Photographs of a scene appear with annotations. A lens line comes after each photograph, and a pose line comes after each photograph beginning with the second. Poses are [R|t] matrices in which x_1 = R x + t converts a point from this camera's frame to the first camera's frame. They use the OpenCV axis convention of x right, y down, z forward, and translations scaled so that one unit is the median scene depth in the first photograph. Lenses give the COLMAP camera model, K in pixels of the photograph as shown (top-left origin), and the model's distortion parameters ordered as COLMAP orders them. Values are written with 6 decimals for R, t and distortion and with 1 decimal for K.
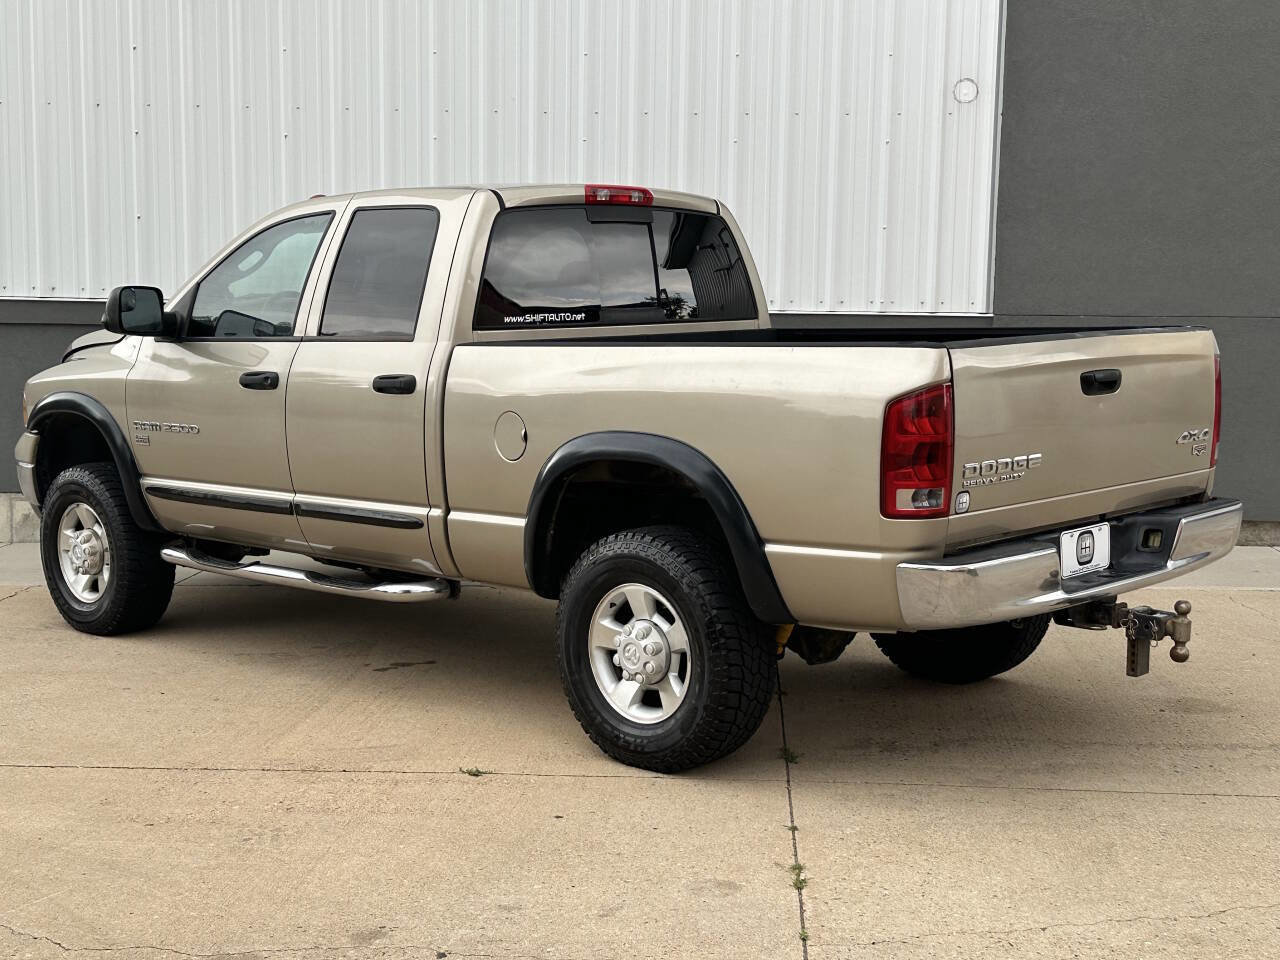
lens RADIAL K [[1769.3, 0, 633.0], [0, 1769.3, 487.5], [0, 0, 1]] dist [0.198887, -0.379813]
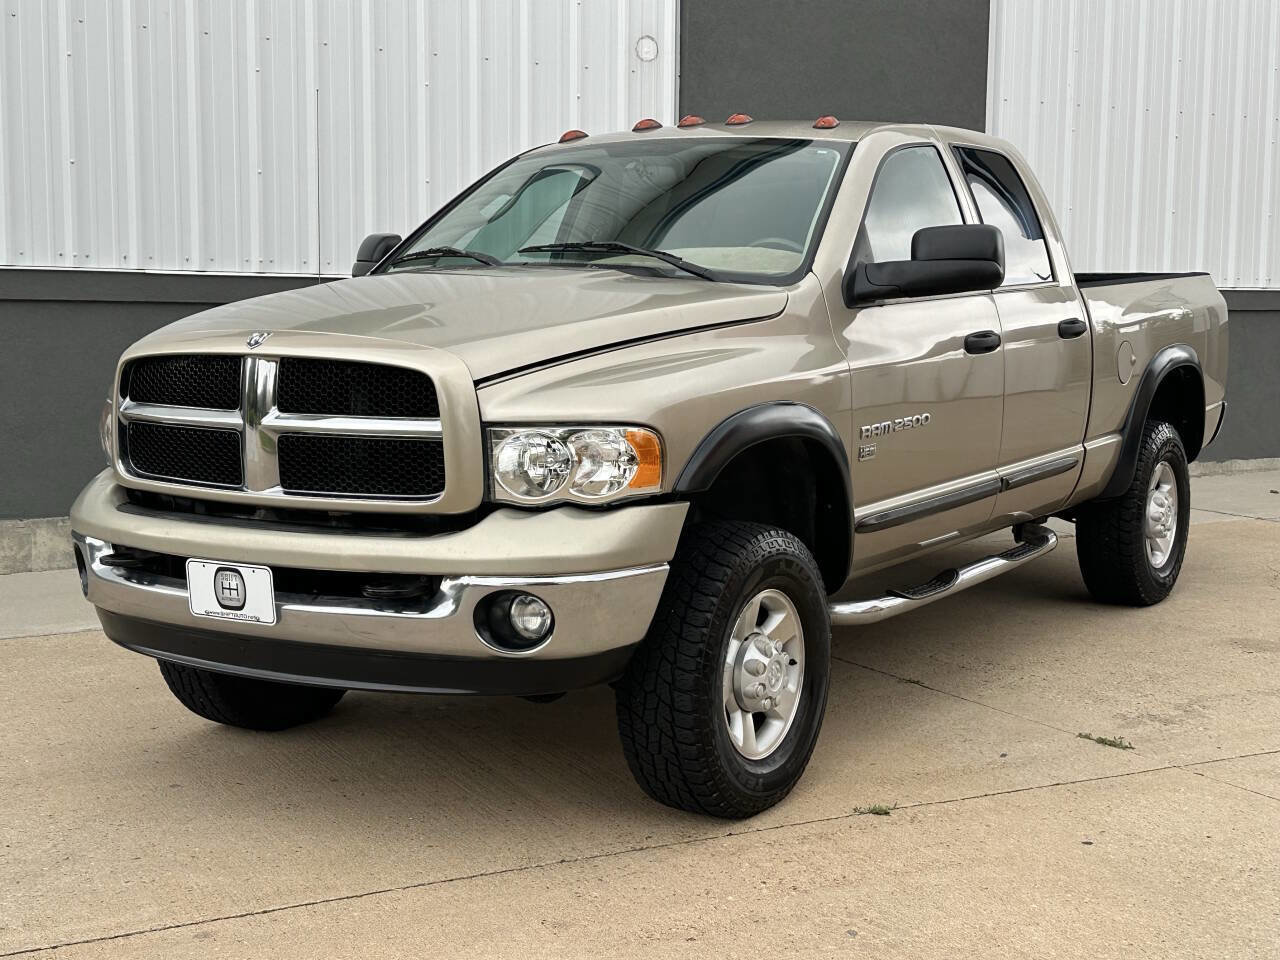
lens RADIAL K [[1780.1, 0, 638.5], [0, 1780.1, 477.6], [0, 0, 1]] dist [0.202118, -0.389488]
pose [[0.840704, -0.058411, 0.538335, -0.636091], [0.058735, 0.998136, 0.016576, -0.015496], [-0.538300, 0.017684, 0.842568, 0.359181]]
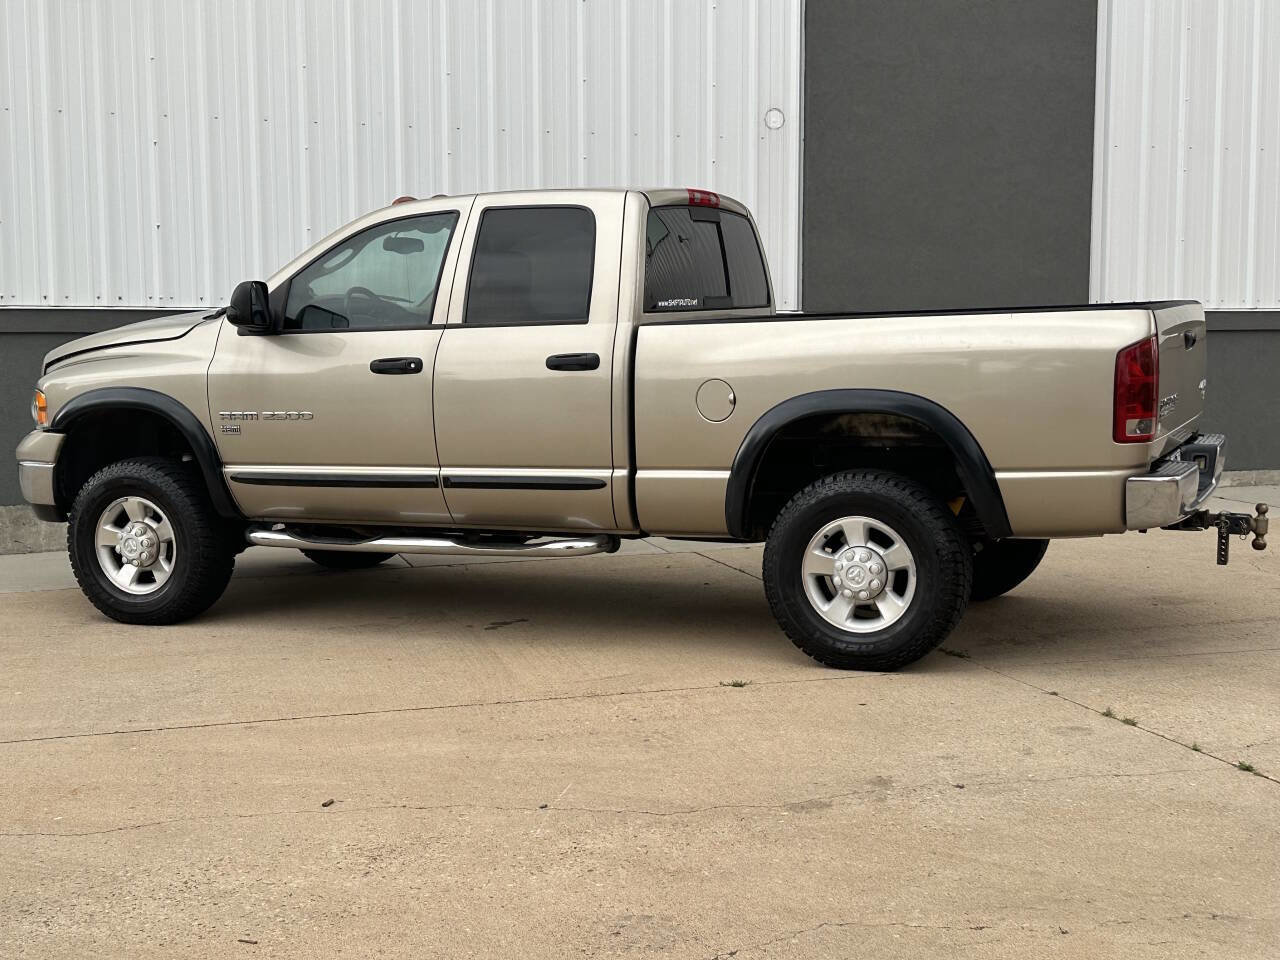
lens RADIAL K [[1780.1, 0, 638.5], [0, 1780.1, 477.6], [0, 0, 1]] dist [0.202118, -0.389488]
pose [[0.936737, -0.043624, 0.347306, -0.562306], [0.051267, 0.998602, -0.012844, 0.036595], [-0.346260, 0.029837, 0.937664, -0.085831]]
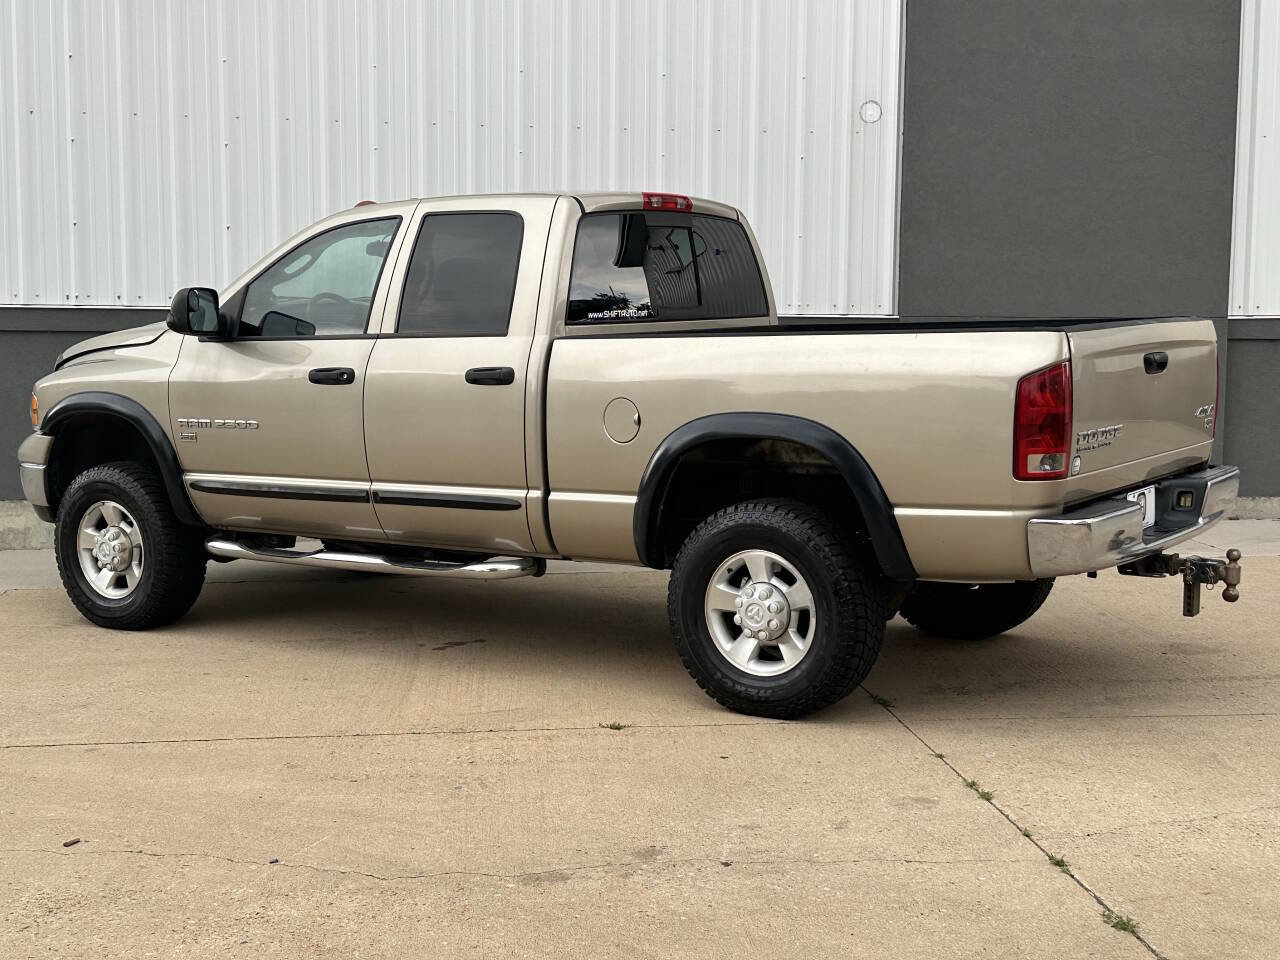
lens RADIAL K [[1772.8, 0, 639.2], [0, 1772.8, 476.3], [0, 0, 1]] dist [0.196163, -0.346050]
pose [[0.985083, -0.020790, 0.170822, -0.262979], [0.023400, 0.999638, -0.013281, 0.021559], [-0.170484, 0.017080, 0.985212, -0.084648]]
